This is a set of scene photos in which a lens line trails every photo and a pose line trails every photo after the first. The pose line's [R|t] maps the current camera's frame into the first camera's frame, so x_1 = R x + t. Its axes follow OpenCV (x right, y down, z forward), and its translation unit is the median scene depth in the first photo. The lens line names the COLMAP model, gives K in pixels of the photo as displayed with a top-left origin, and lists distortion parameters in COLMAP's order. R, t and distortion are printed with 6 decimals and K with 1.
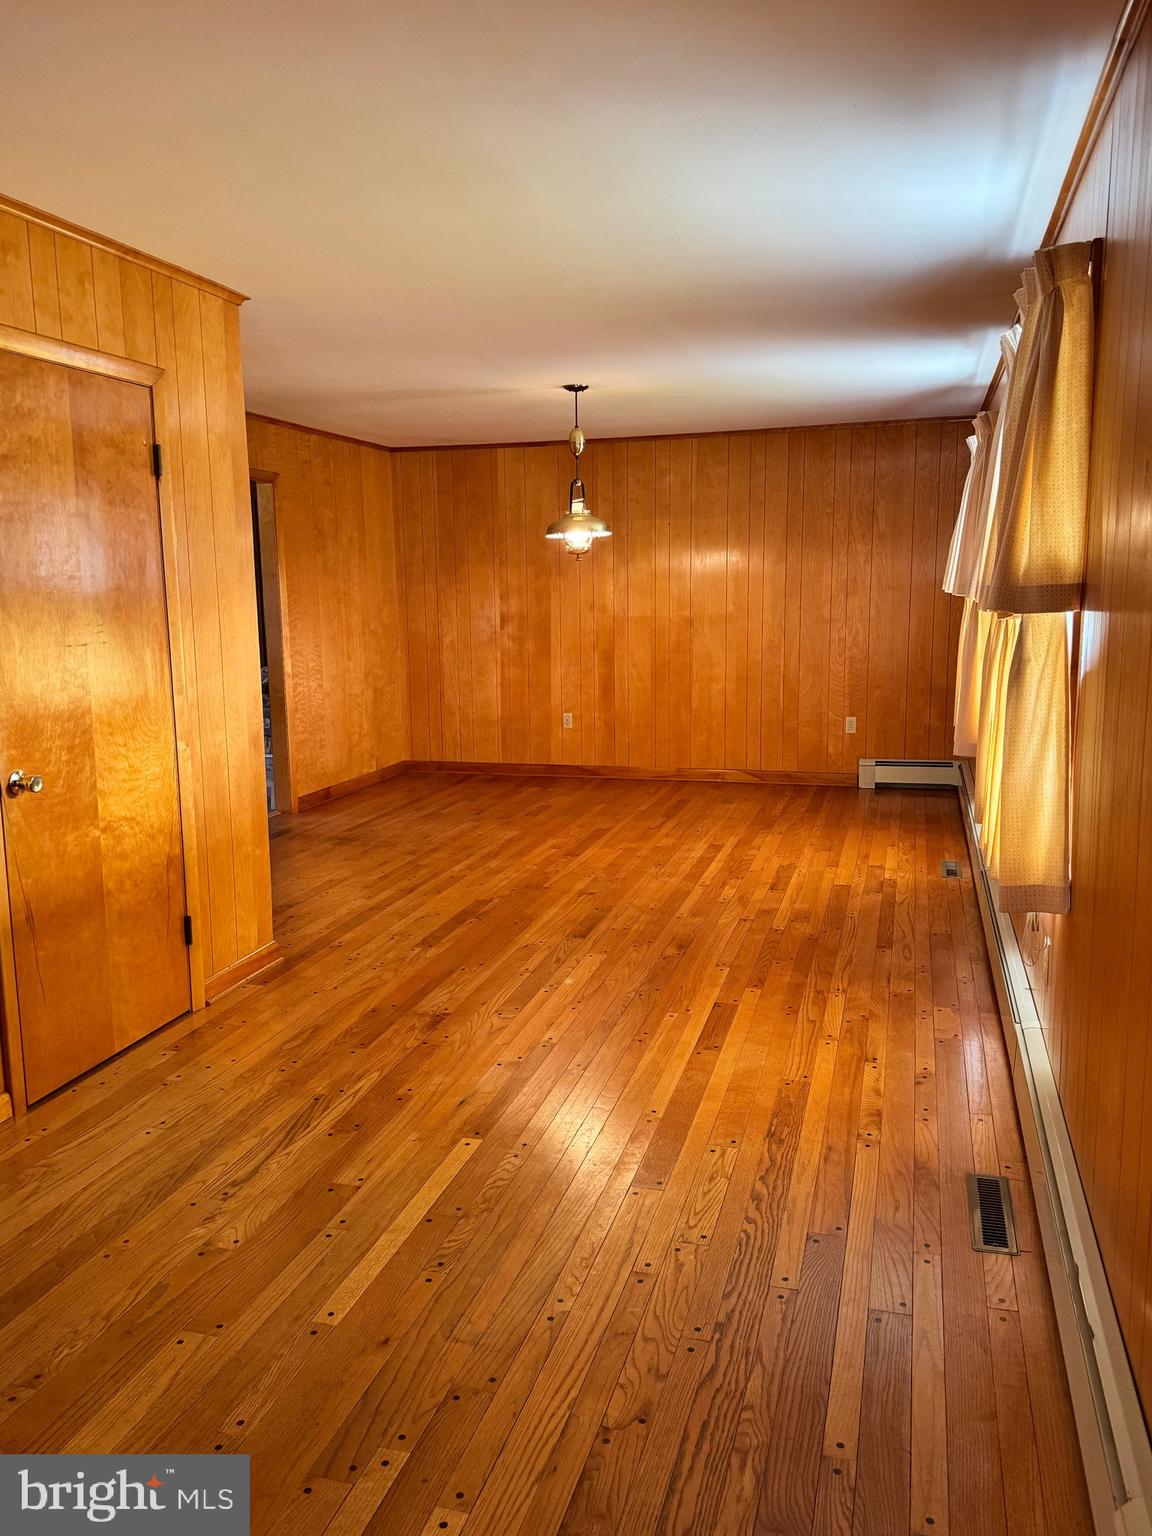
lens RADIAL K [[1158.7, 0, 572.3], [0, 1158.7, 767.0], [0, 0, 1]] dist [0.049843, -0.048073]
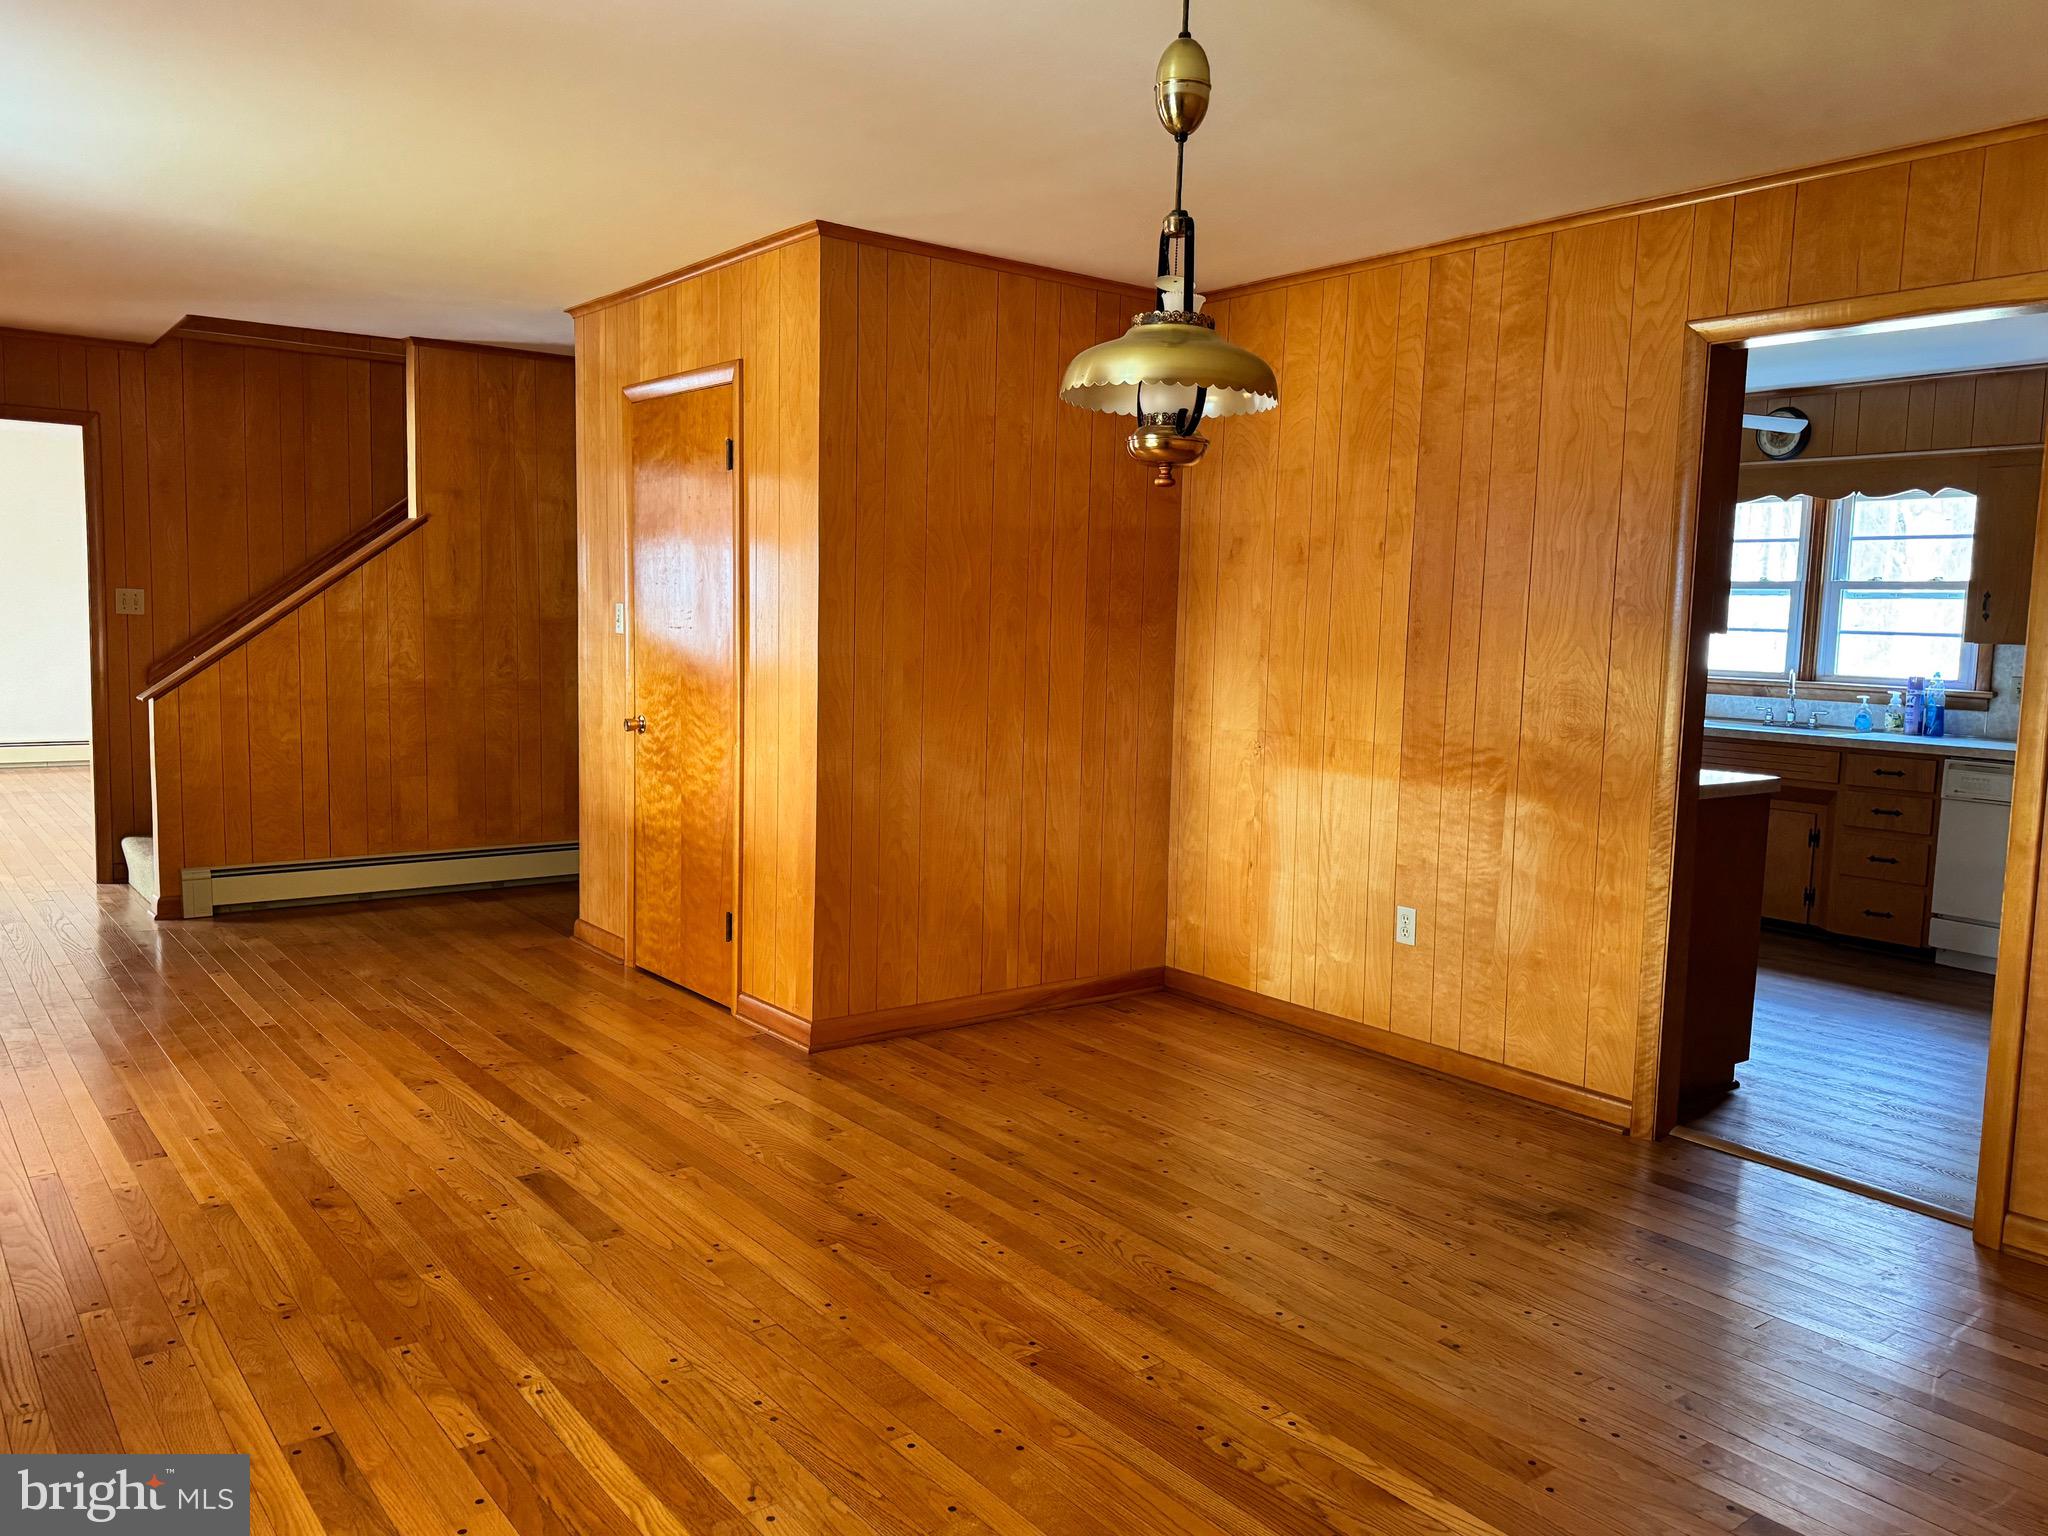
lens RADIAL K [[1544.9, 0, 1020.1], [0, 1544.9, 774.8], [0, 0, 1]] dist [0.049843, -0.048073]
pose [[-0.596155, 0.091711, -0.797614, 0.460631], [-0.131113, 0.968997, 0.209414, -0.241445], [0.792091, 0.229421, -0.565648, 1.584847]]
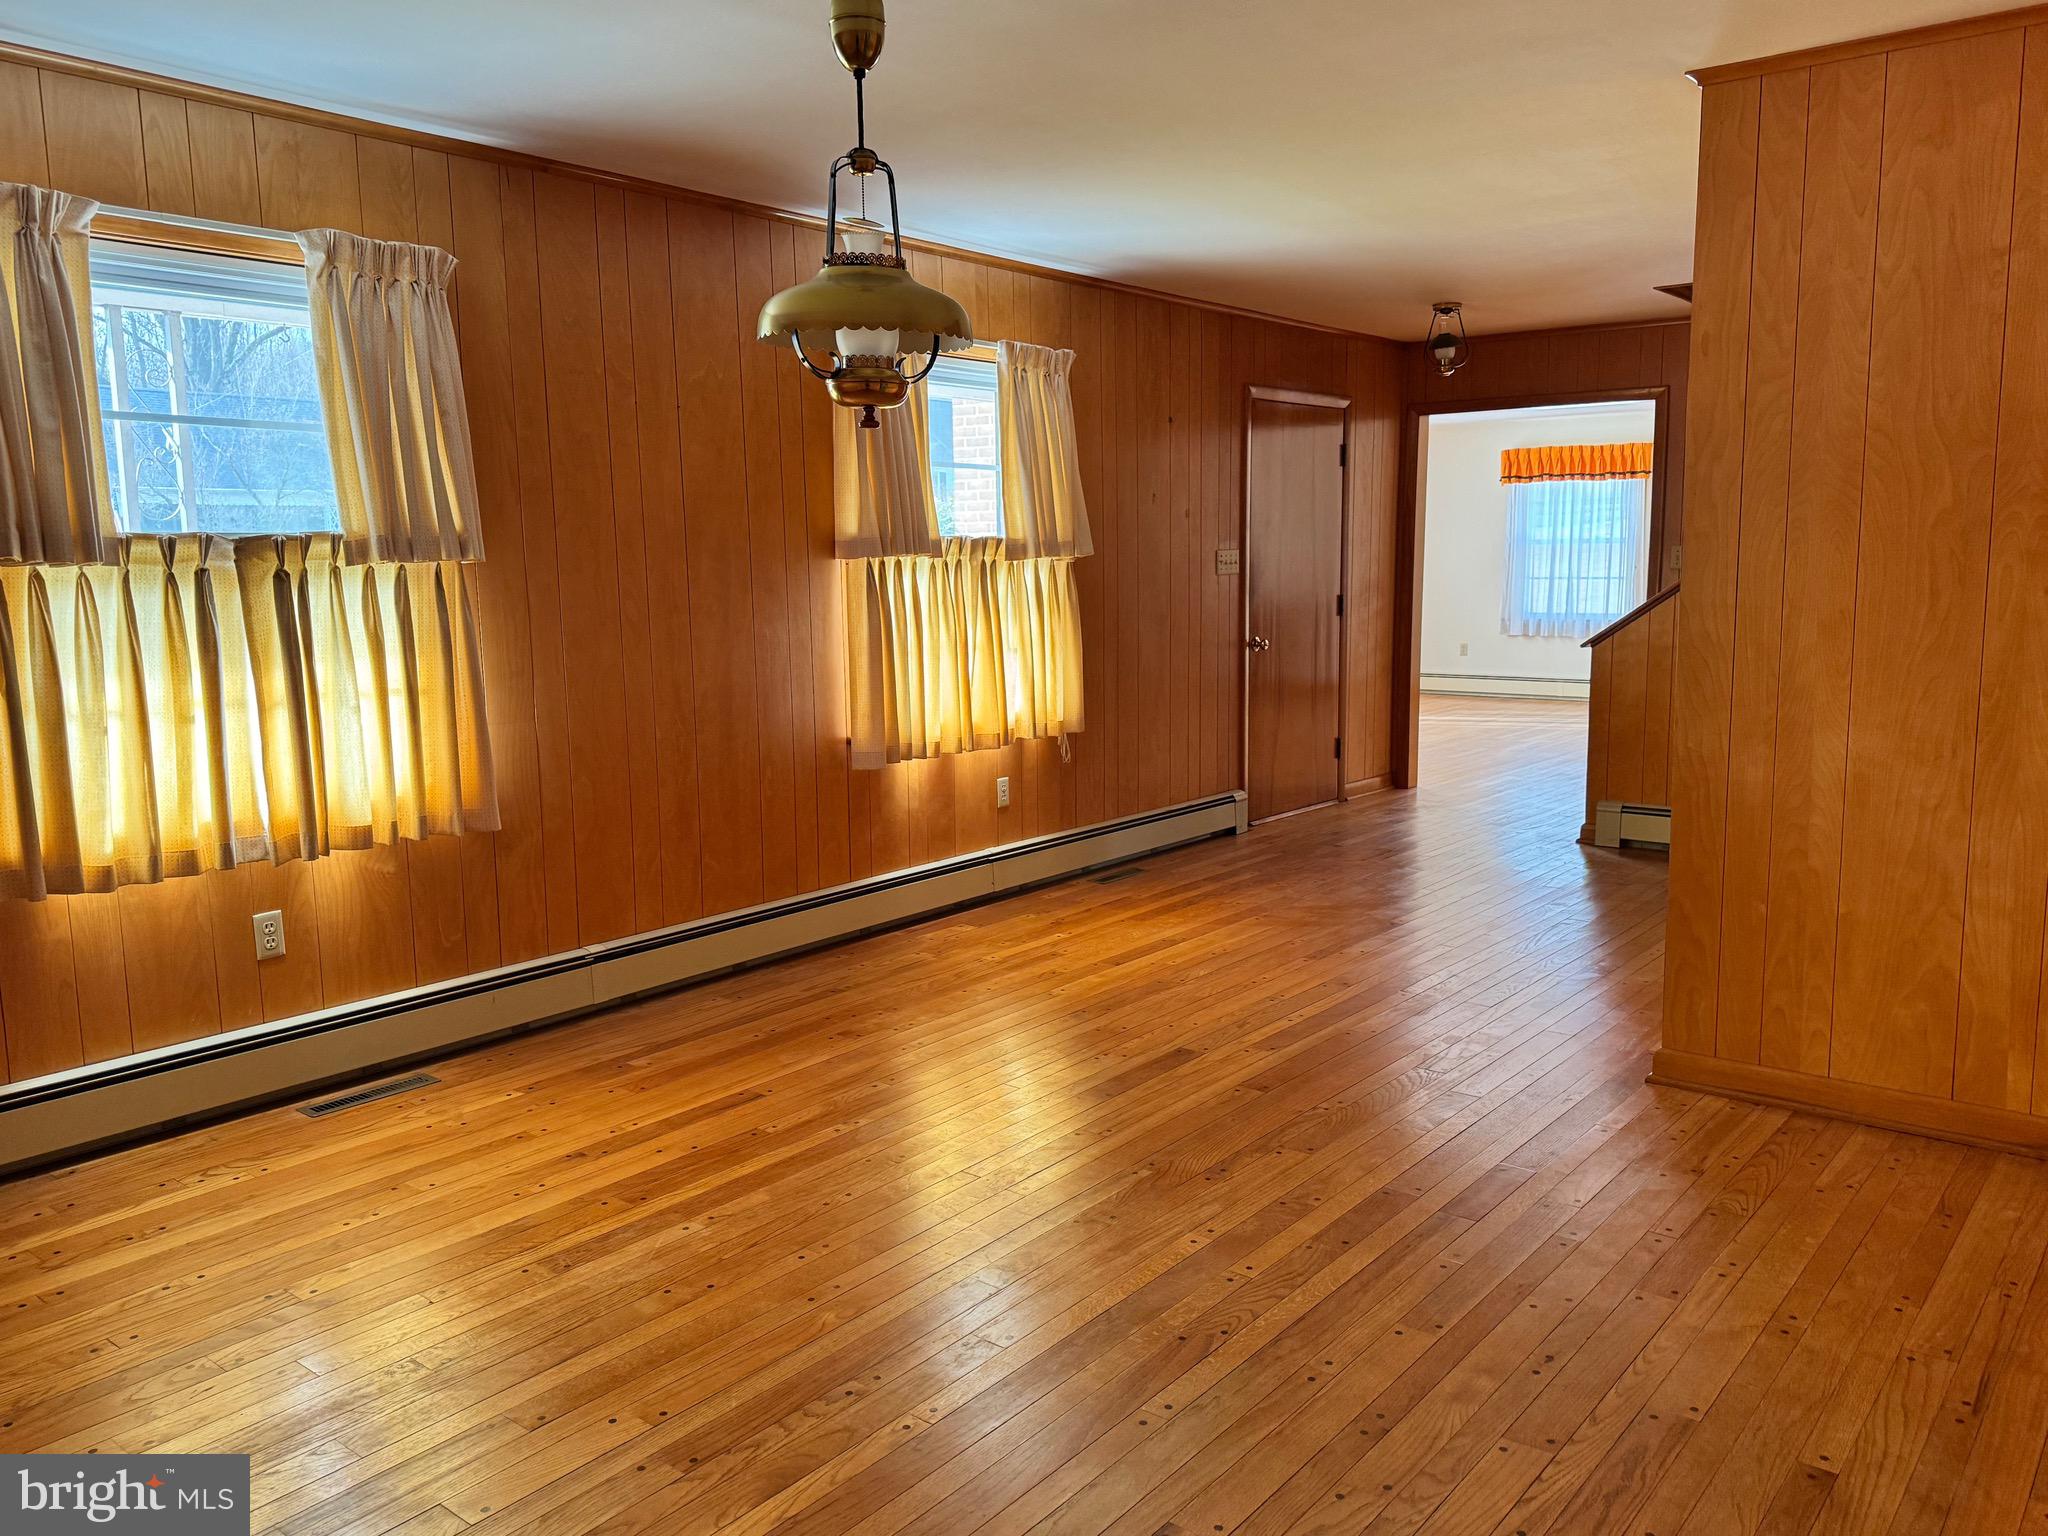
lens RADIAL K [[1544.9, 0, 1019.5], [0, 1544.9, 775.7], [0, 0, 1]] dist [0.049843, -0.048073]
pose [[-0.923948, -0.027816, 0.381506, -0.240700], [0.082877, 0.959105, 0.270644, -0.253795], [-0.373433, 0.281679, -0.883858, 1.776489]]
